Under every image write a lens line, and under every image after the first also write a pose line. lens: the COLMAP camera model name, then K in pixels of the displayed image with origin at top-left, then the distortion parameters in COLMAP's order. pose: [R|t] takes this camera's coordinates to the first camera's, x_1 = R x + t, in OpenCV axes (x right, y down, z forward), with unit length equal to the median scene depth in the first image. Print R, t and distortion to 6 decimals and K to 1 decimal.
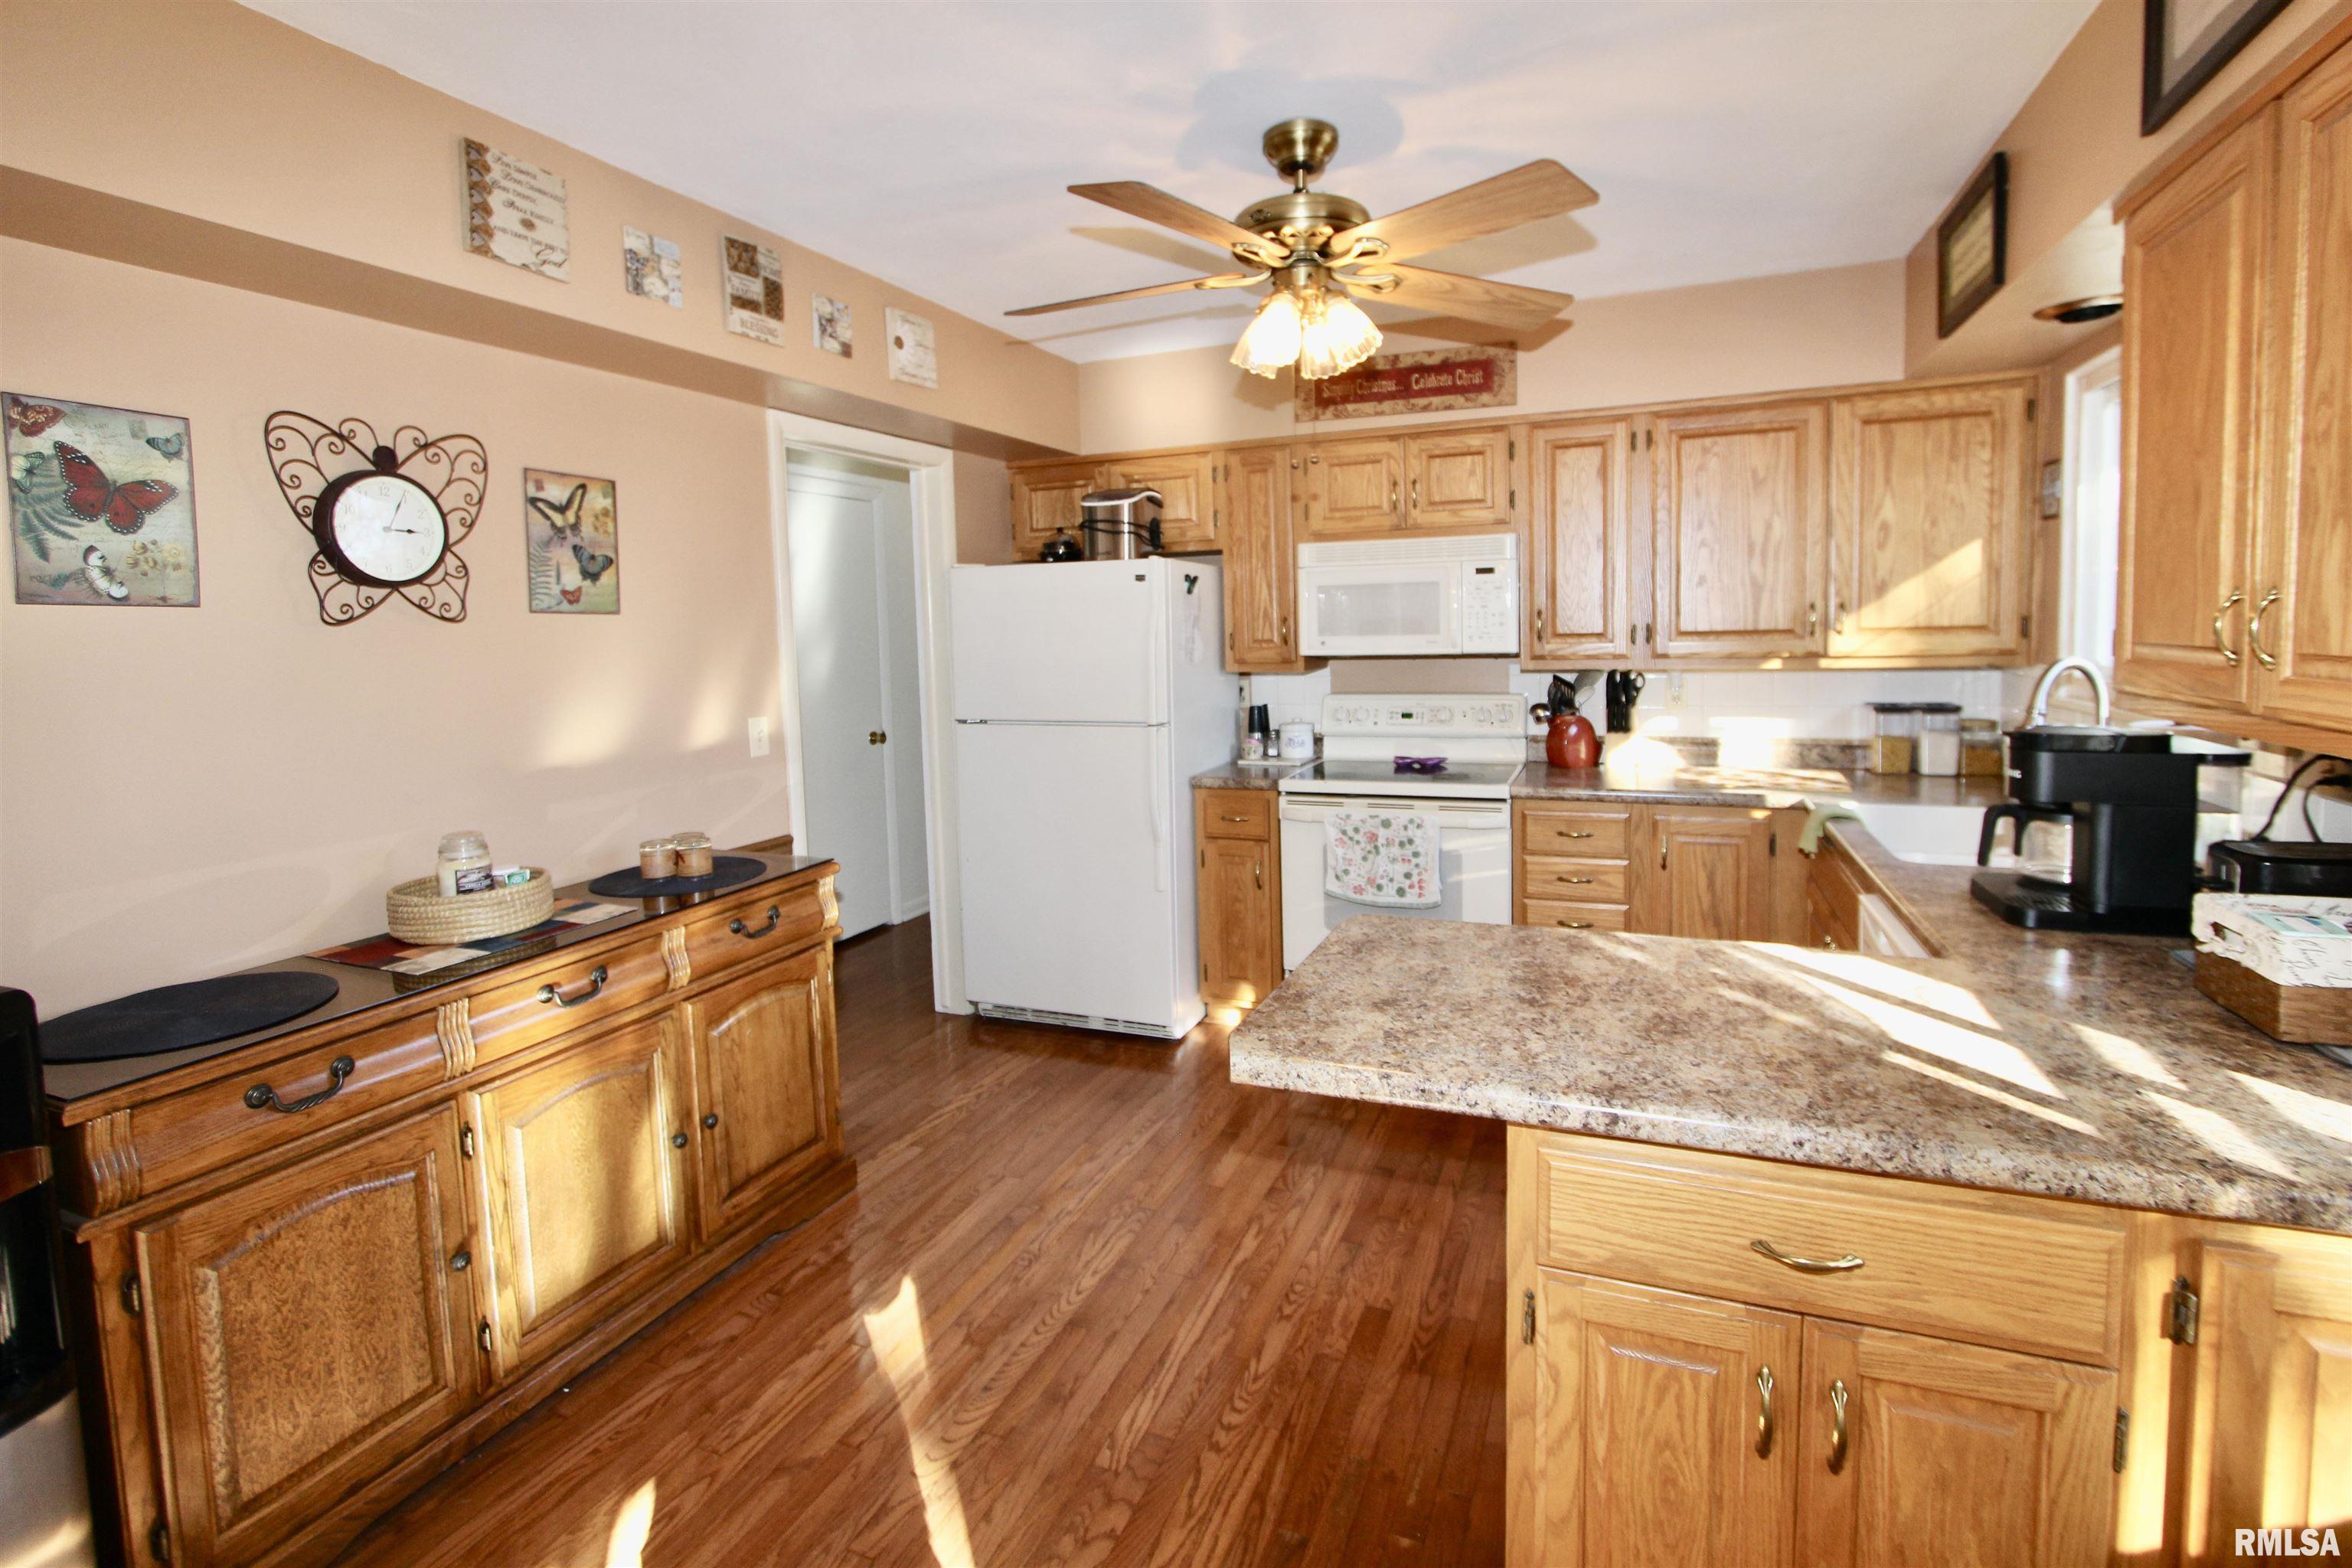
lens RADIAL K [[1077.1, 0, 1209.9], [0, 1077.1, 706.2], [0, 0, 1]] dist [-0.021645, 0.004092]
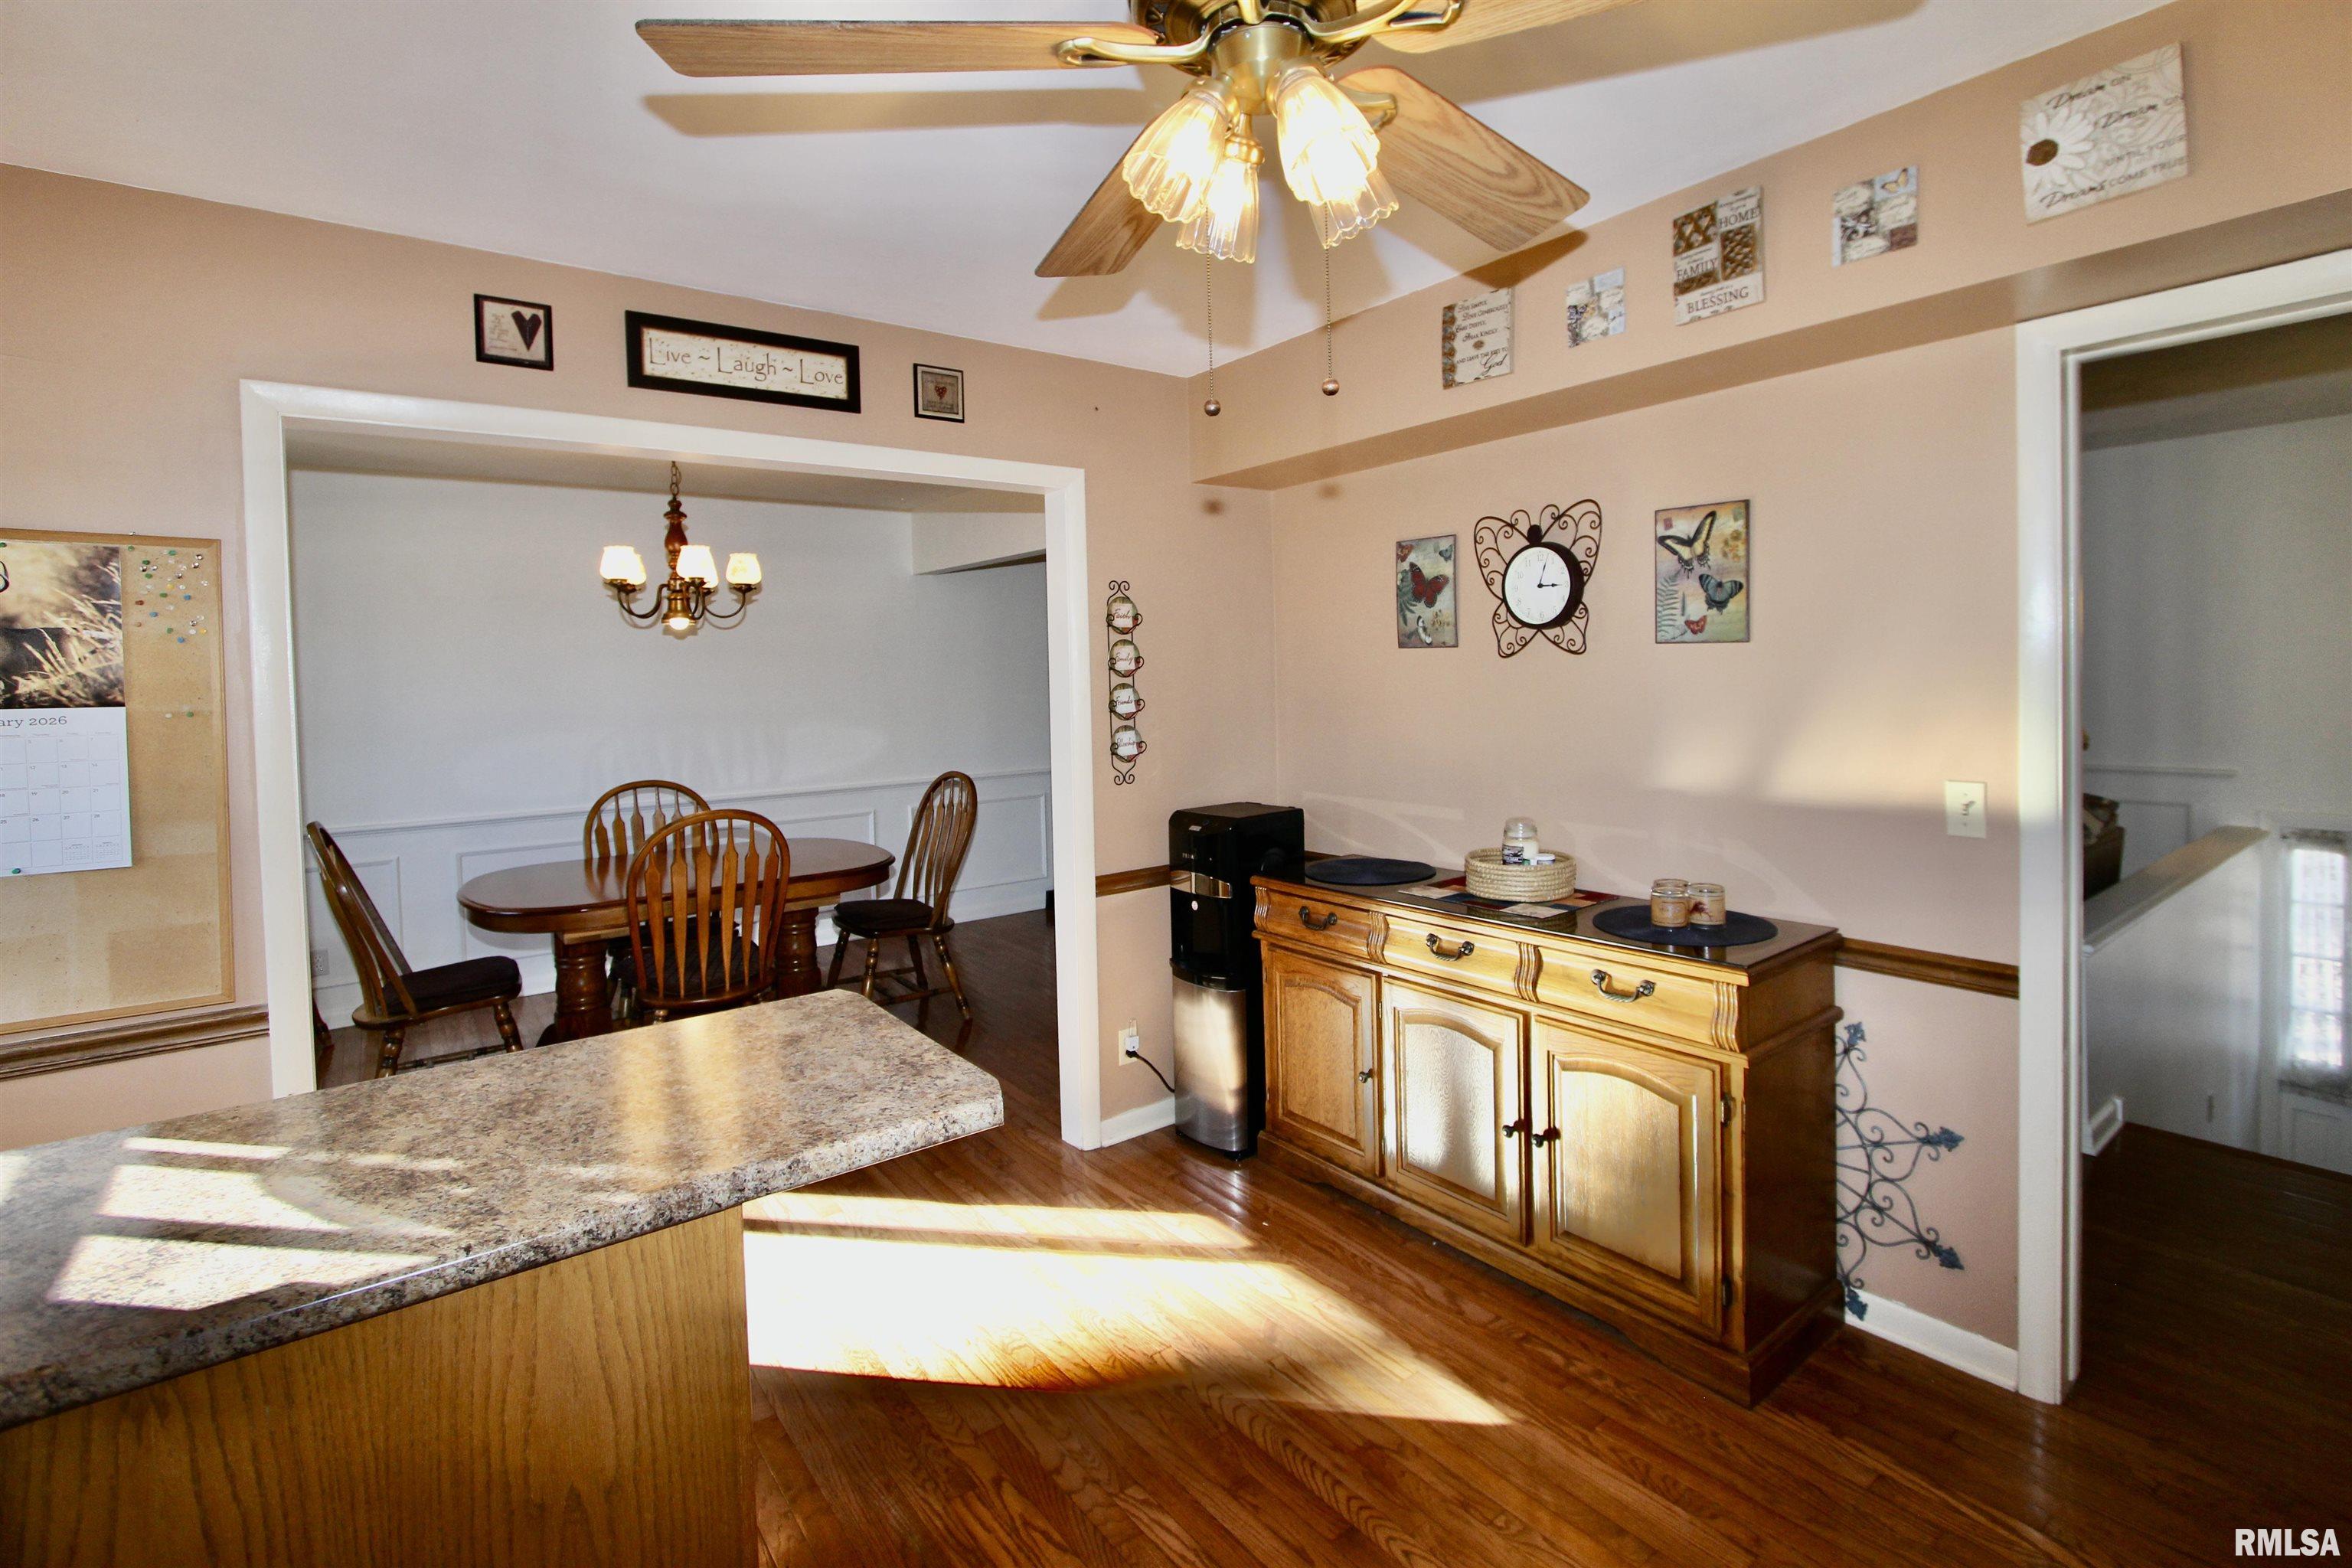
lens RADIAL K [[1077.8, 0, 1212.4], [0, 1077.8, 704.3], [0, 0, 1]] dist [-0.024021, 0.005468]
pose [[-0.503181, 0.062115, -0.861946, 0.511591], [-0.031023, 0.995472, 0.089848, -0.105381], [0.863624, 0.071950, -0.498976, 1.108457]]
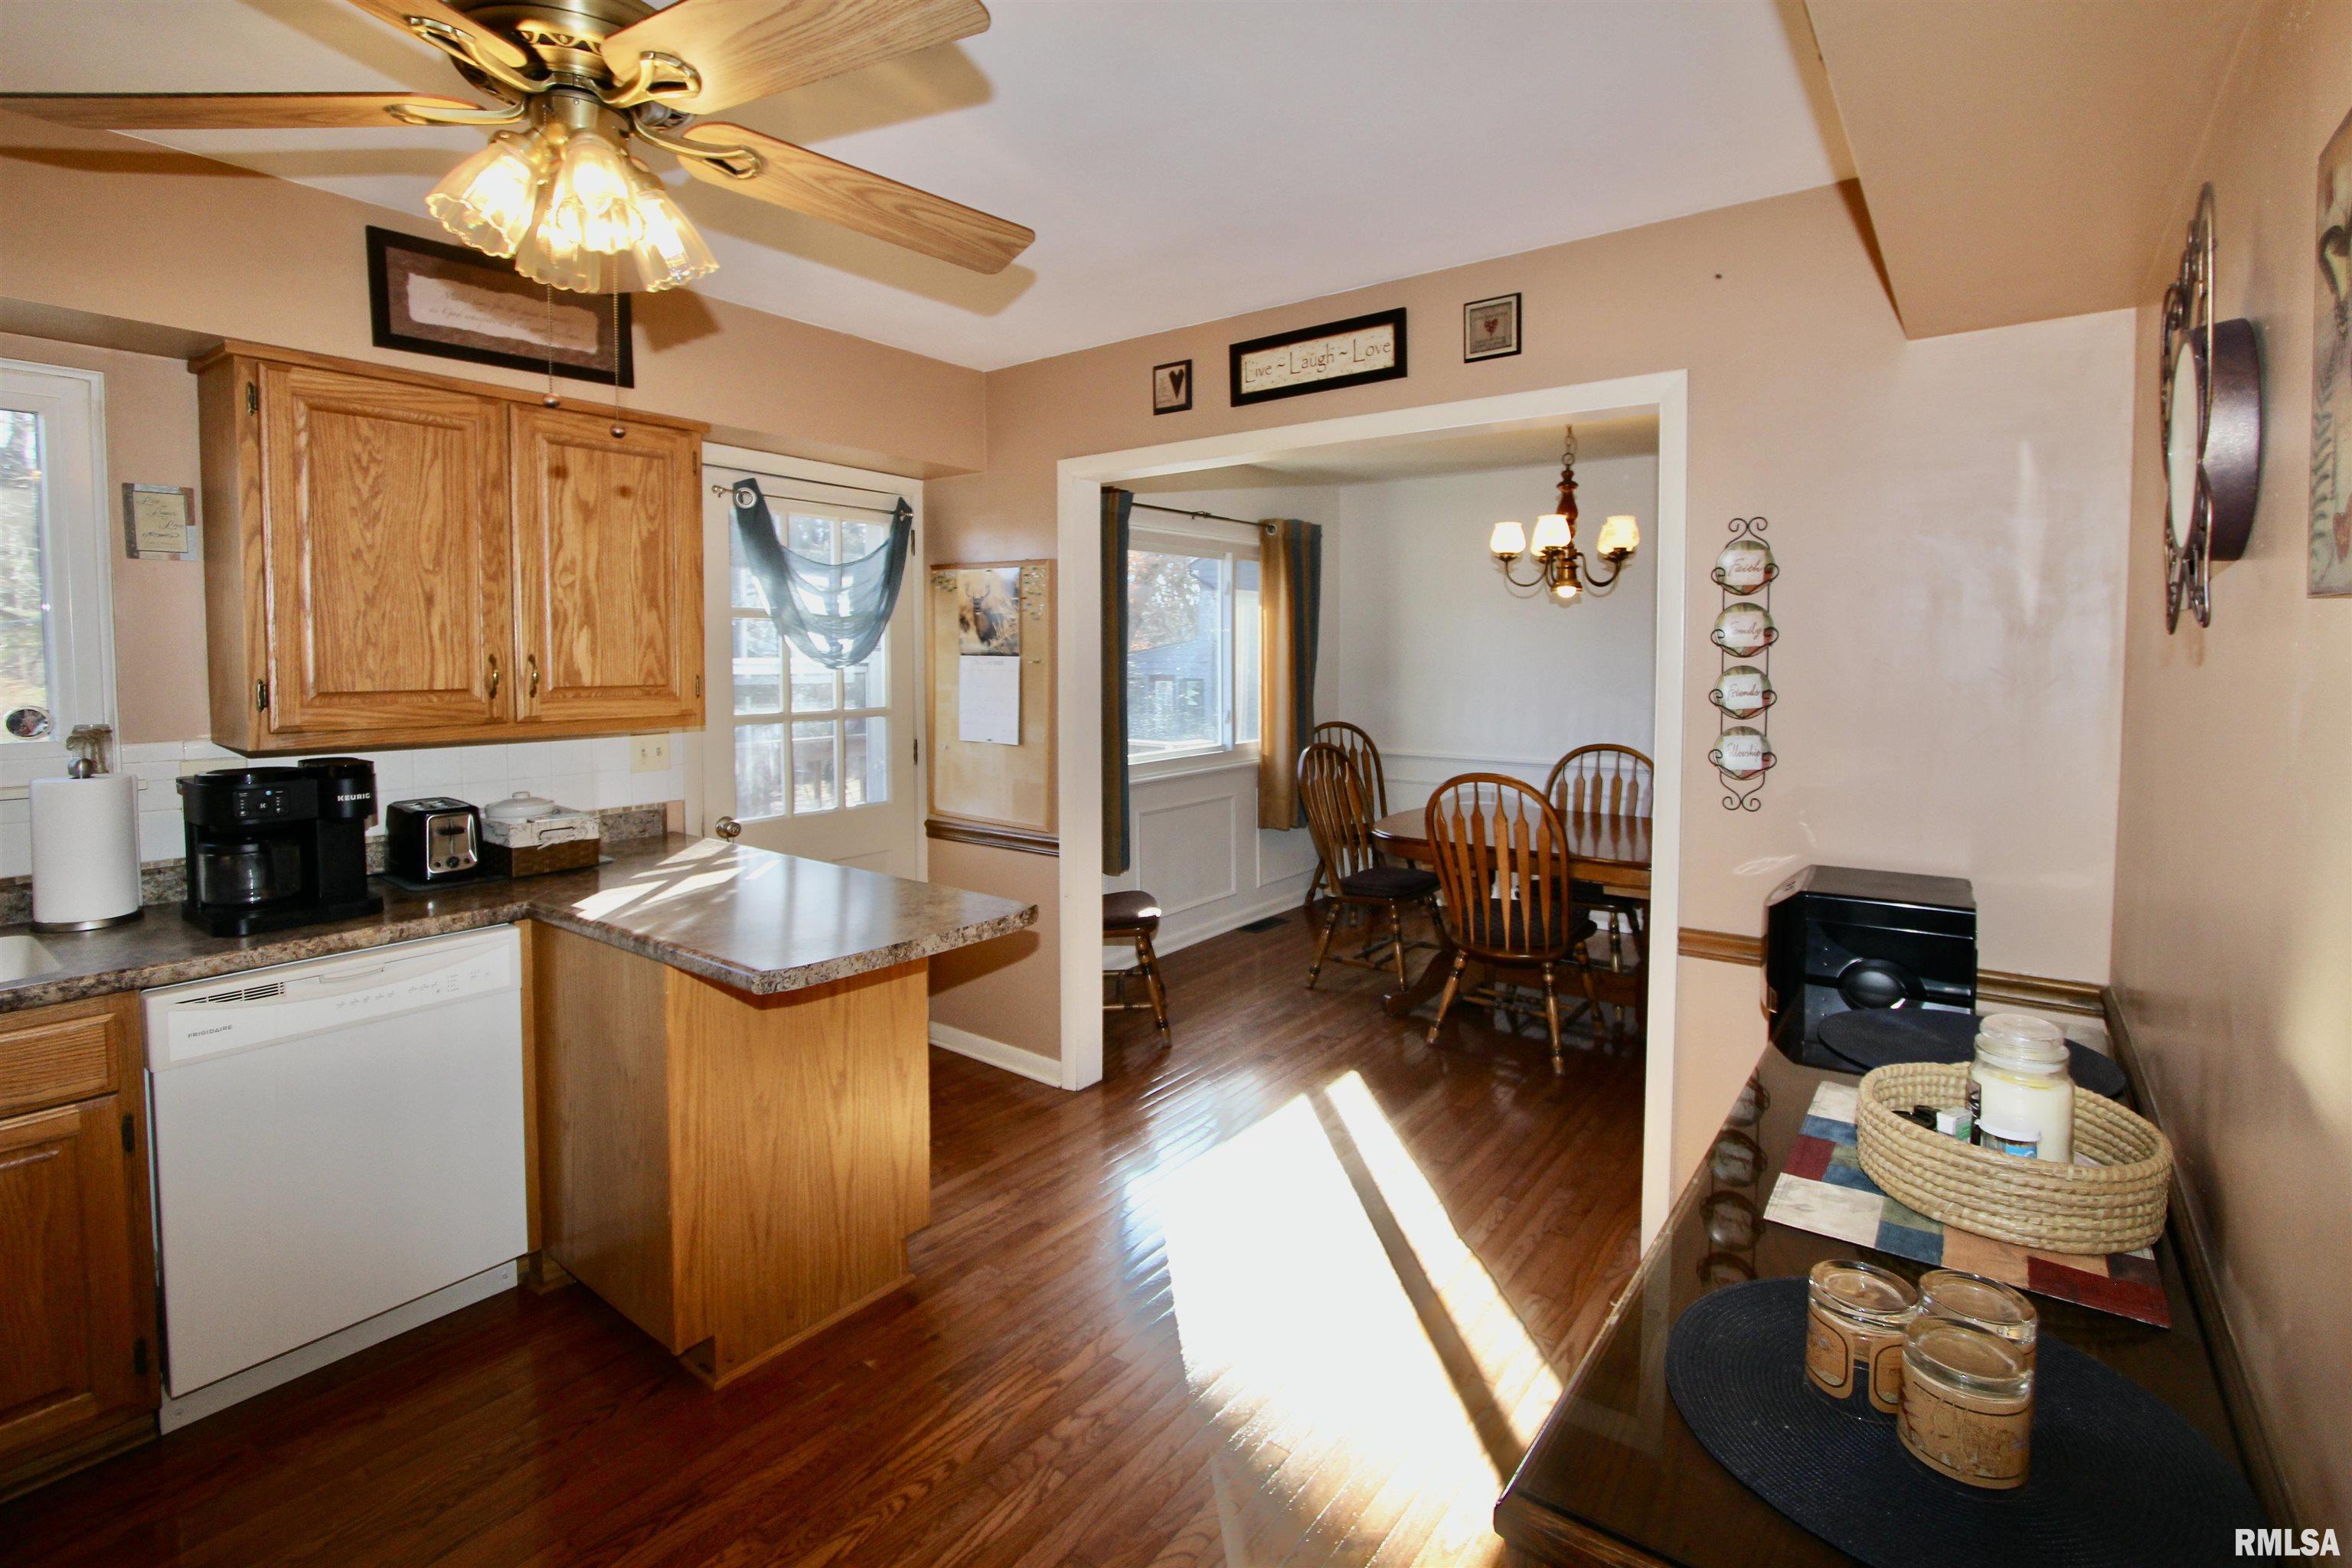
lens RADIAL K [[1077.8, 0, 1212.4], [0, 1077.8, 704.3], [0, 0, 1]] dist [-0.024021, 0.005468]
pose [[-0.967154, 0.012118, 0.253901, -0.373031], [0.043466, 0.992035, 0.118225, -0.103652], [-0.250446, 0.125378, -0.959978, 1.344967]]
